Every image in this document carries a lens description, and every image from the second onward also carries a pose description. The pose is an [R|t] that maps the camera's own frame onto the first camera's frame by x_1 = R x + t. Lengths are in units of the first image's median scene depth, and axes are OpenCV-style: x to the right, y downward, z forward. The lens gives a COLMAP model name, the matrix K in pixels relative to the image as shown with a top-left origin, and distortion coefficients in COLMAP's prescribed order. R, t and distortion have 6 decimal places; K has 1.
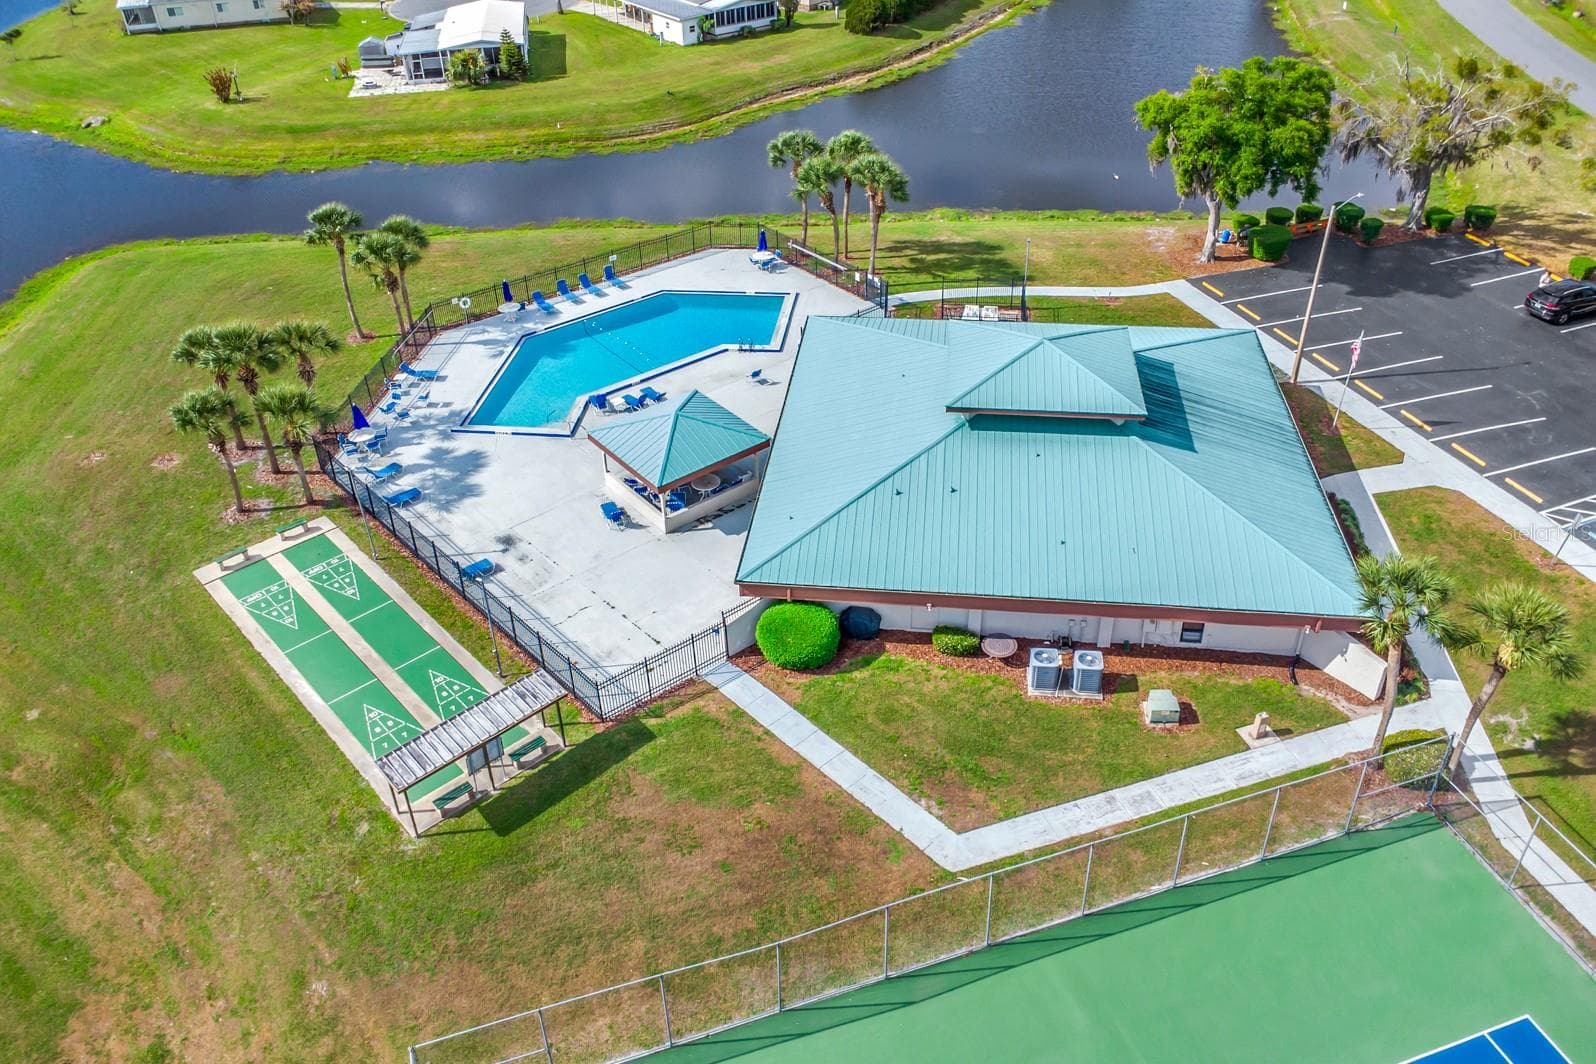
lens RADIAL K [[1228.6, 0, 800.2], [0, 1228.6, 523.5], [0, 0, 1]] dist [0.003561, -0.006267]
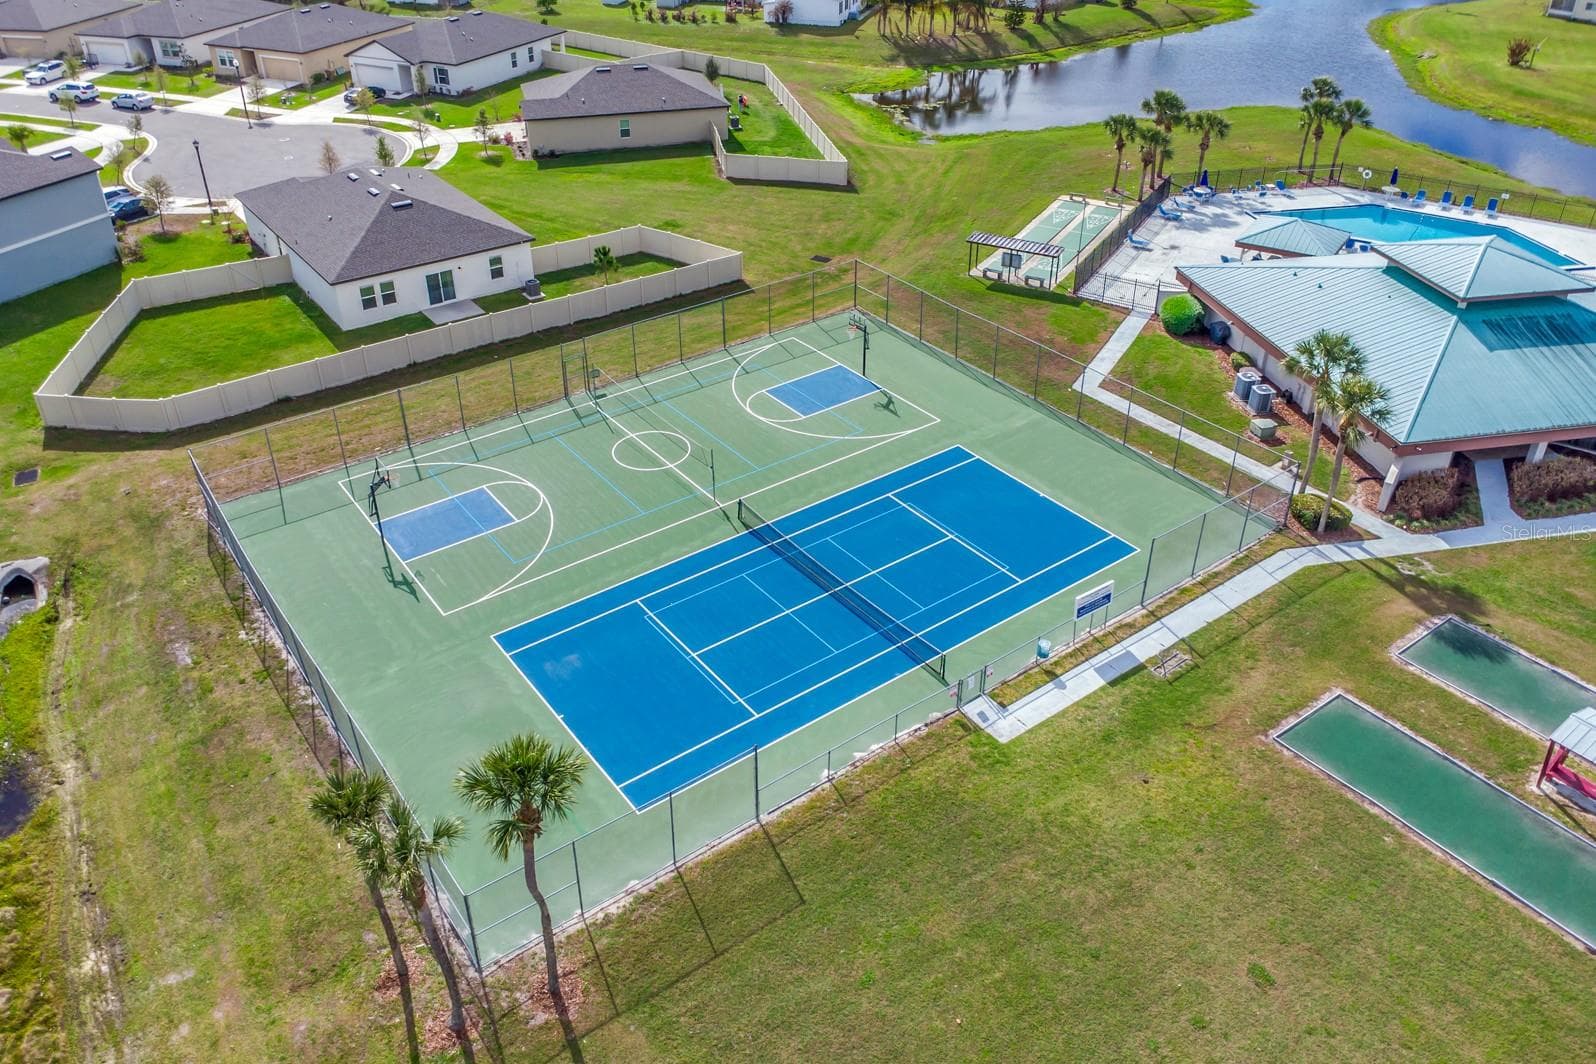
lens RADIAL K [[1228.6, 0, 791.6], [0, 1228.6, 537.1], [0, 0, 1]] dist [0.003561, -0.006267]
pose [[0.313051, 0.535254, -0.784540, 1.244347], [-0.547042, 0.776889, 0.311751, 0.093325], [0.776366, 0.331583, 0.536012, -0.178088]]
